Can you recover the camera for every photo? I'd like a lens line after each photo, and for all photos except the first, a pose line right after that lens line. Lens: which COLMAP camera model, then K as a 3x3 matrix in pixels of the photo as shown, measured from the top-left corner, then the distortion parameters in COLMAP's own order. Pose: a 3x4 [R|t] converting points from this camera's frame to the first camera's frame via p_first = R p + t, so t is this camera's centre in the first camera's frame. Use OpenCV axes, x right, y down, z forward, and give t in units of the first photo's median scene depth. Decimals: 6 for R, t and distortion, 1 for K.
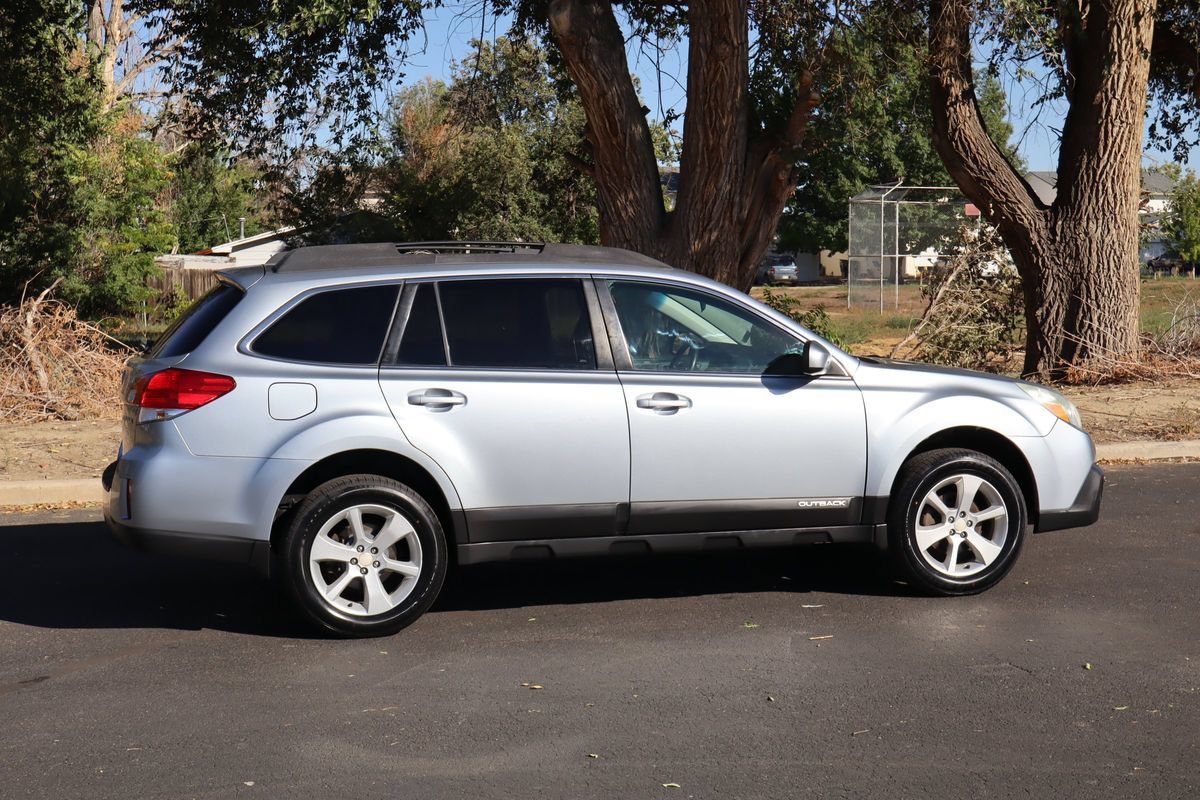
lens RADIAL K [[1682.5, 0, 600.0], [0, 1682.5, 400.0], [0, 0, 1]] dist [0.007102, 0.030026]
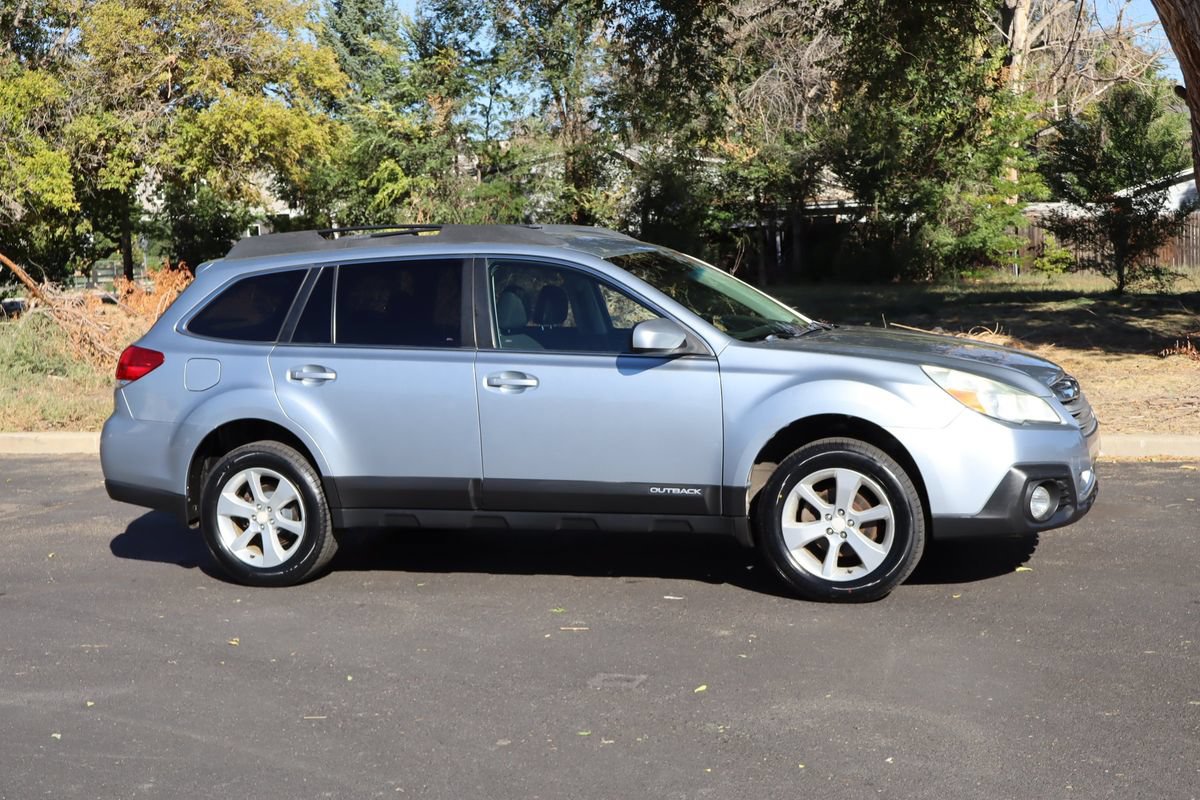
lens RADIAL K [[1682.5, 0, 600.0], [0, 1682.5, 400.0], [0, 0, 1]] dist [0.007102, 0.030026]
pose [[0.816436, 0.026760, -0.576815, 0.622449], [-0.007443, 0.999330, 0.035826, -0.022439], [0.577388, -0.024957, 0.816089, 0.198720]]
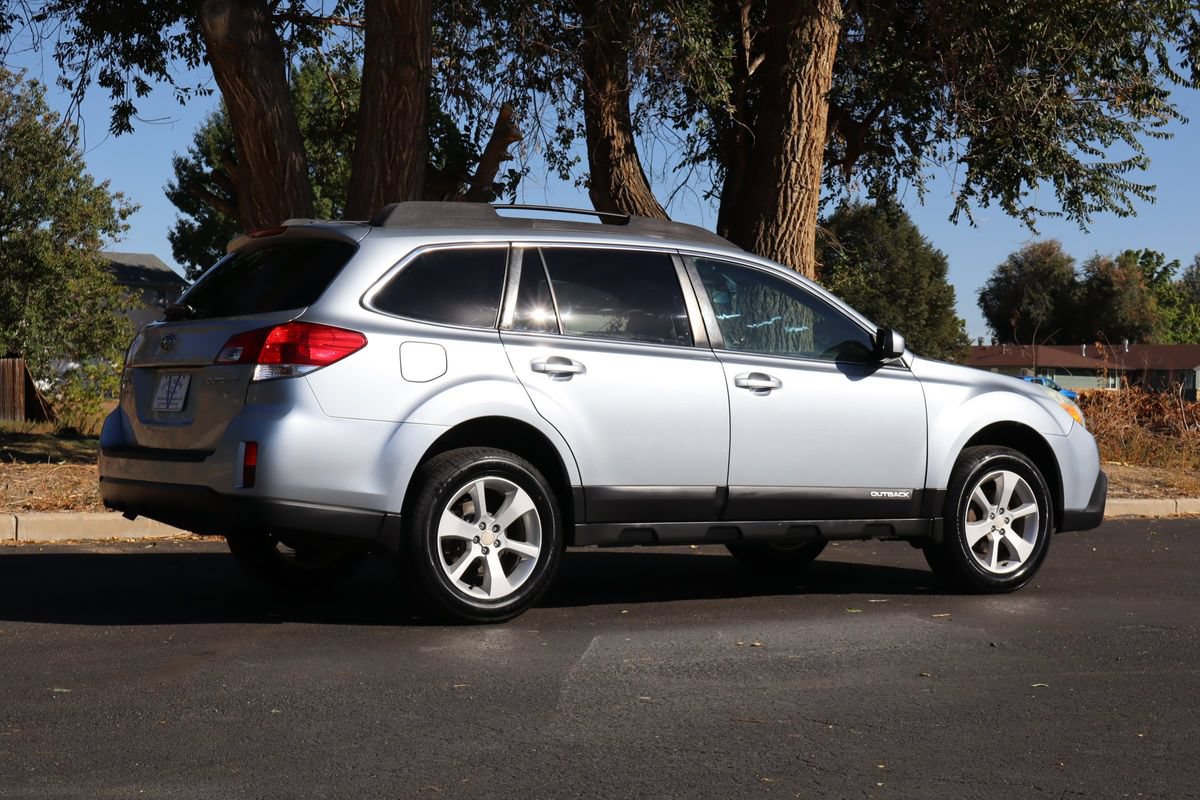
lens RADIAL K [[2124.0, 0, 600.0], [0, 2124.0, 400.0], [0, 0, 1]] dist [-0.006763, -0.004283]
pose [[0.943523, 0.025598, 0.330315, -0.423931], [0.000281, 0.996948, -0.078062, 0.100128], [-0.331306, 0.073746, 0.940637, -0.107178]]
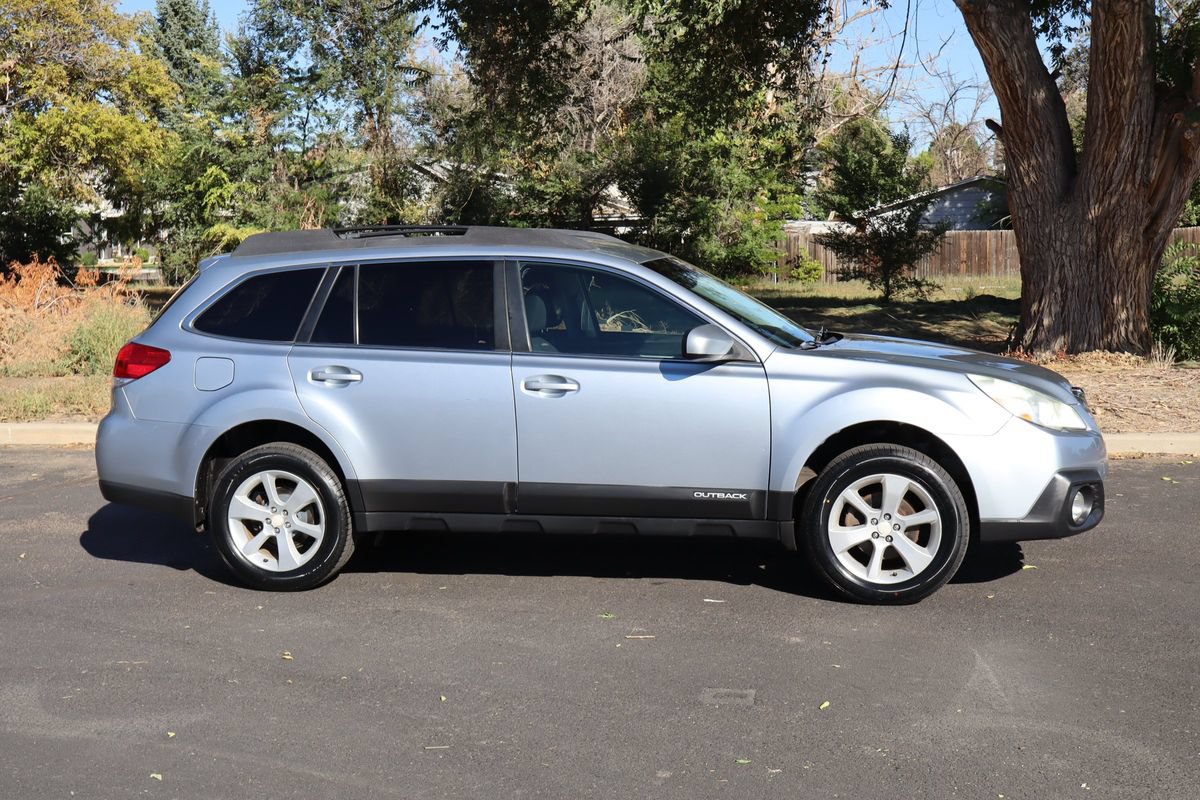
lens RADIAL K [[1476.2, 0, 600.0], [0, 1476.2, 400.0], [0, 0, 1]] dist [-0.002862, 0.042001]
pose [[0.894013, 0.037552, -0.446465, 0.429928], [-0.020710, 0.998880, 0.042546, -0.026047], [0.447563, -0.028790, 0.893789, 0.215491]]
